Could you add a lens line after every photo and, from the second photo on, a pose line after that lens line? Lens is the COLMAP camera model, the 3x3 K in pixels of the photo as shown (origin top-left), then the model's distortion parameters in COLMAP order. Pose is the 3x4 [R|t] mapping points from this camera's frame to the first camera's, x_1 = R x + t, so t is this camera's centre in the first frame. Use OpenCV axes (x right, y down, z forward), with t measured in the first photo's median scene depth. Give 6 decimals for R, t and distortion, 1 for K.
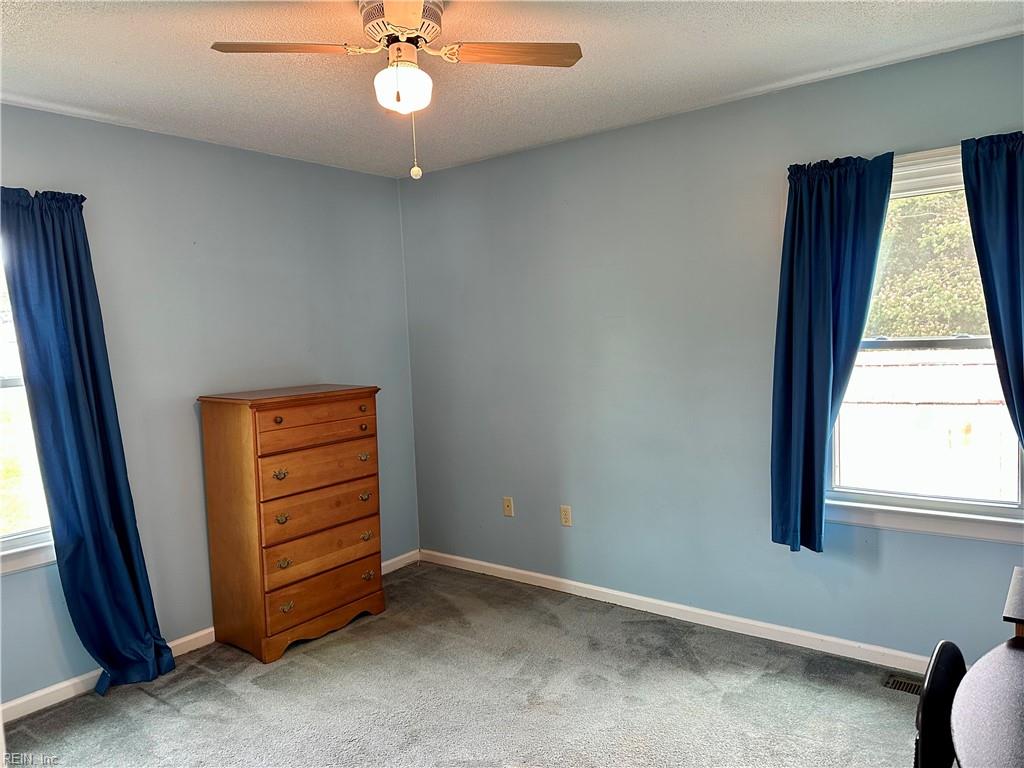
lens RADIAL K [[717.3, 0, 510.3], [0, 717.3, 382.0], [0, 0, 1]] dist [0.049707, -0.051292]
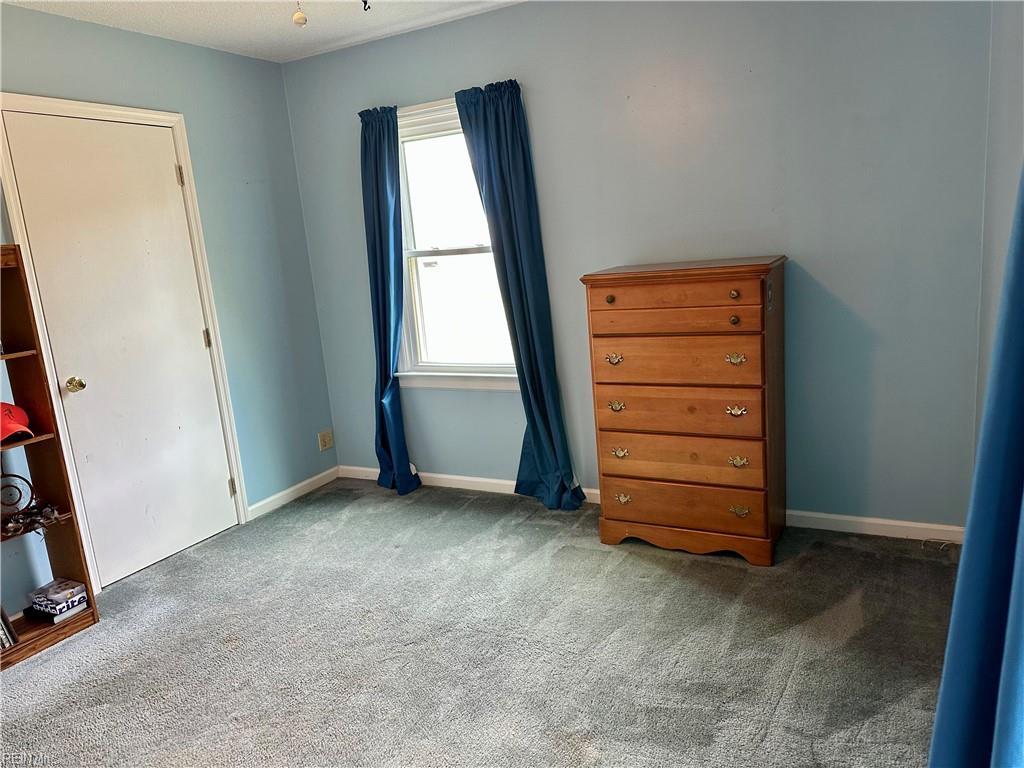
lens RADIAL K [[717.3, 0, 511.2], [0, 717.3, 385.5], [0, 0, 1]] dist [0.049707, -0.051292]
pose [[0.148174, 0.223674, -0.963335, 0.525467], [0.014722, 0.973481, 0.228294, -0.046805], [0.988852, -0.048009, 0.140952, 0.714459]]
